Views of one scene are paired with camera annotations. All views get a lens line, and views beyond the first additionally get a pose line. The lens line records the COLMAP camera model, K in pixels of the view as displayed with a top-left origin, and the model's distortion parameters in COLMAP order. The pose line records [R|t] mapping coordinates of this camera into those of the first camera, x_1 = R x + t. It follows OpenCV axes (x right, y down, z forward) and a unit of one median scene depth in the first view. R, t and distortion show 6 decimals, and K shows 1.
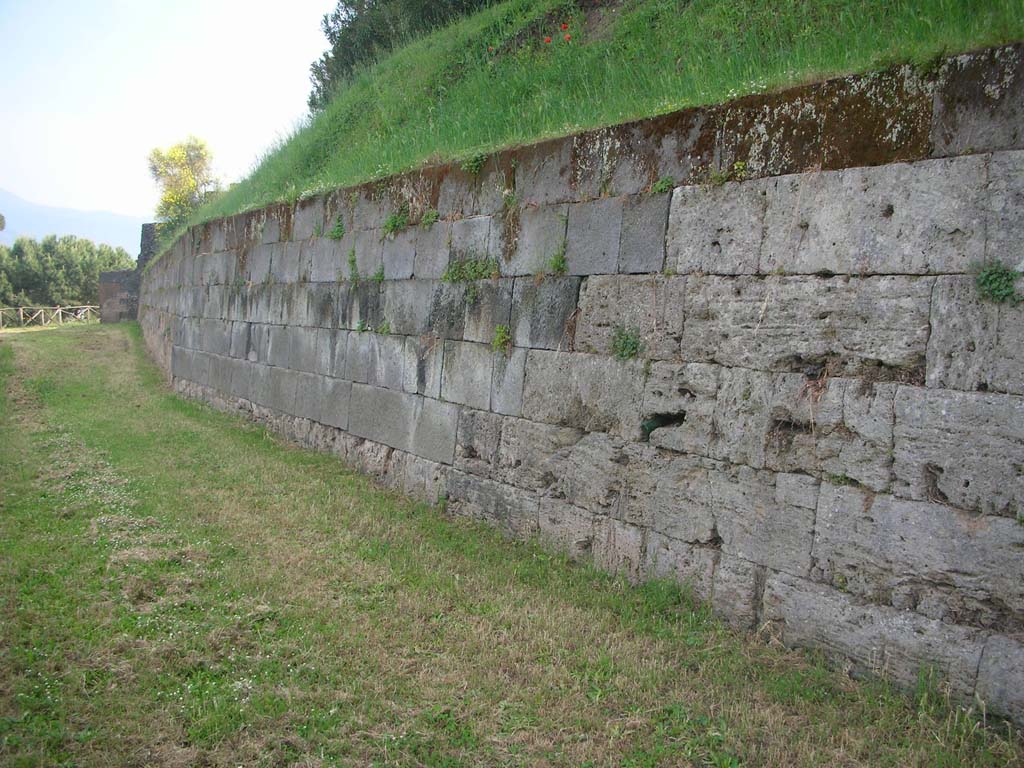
lens RADIAL K [[1053.3, 0, 511.7], [0, 1053.3, 383.1], [0, 0, 1]] dist [-0.168605, 0.000000]
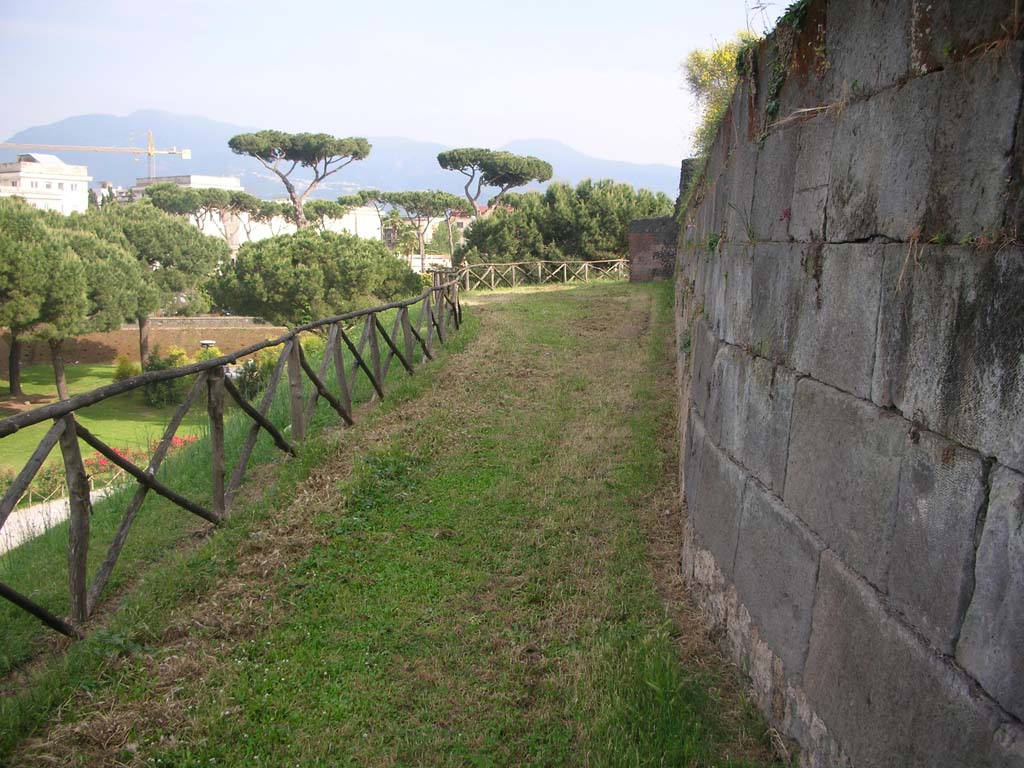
lens RADIAL K [[1053.1, 0, 512.7], [0, 1053.1, 383.2], [0, 0, 1]] dist [-0.140602, 0.000000]
pose [[0.871052, 0.053452, -0.488273, -0.047680], [-0.030246, 0.998012, 0.055297, -0.015158], [0.490258, -0.033398, 0.870937, 0.154265]]
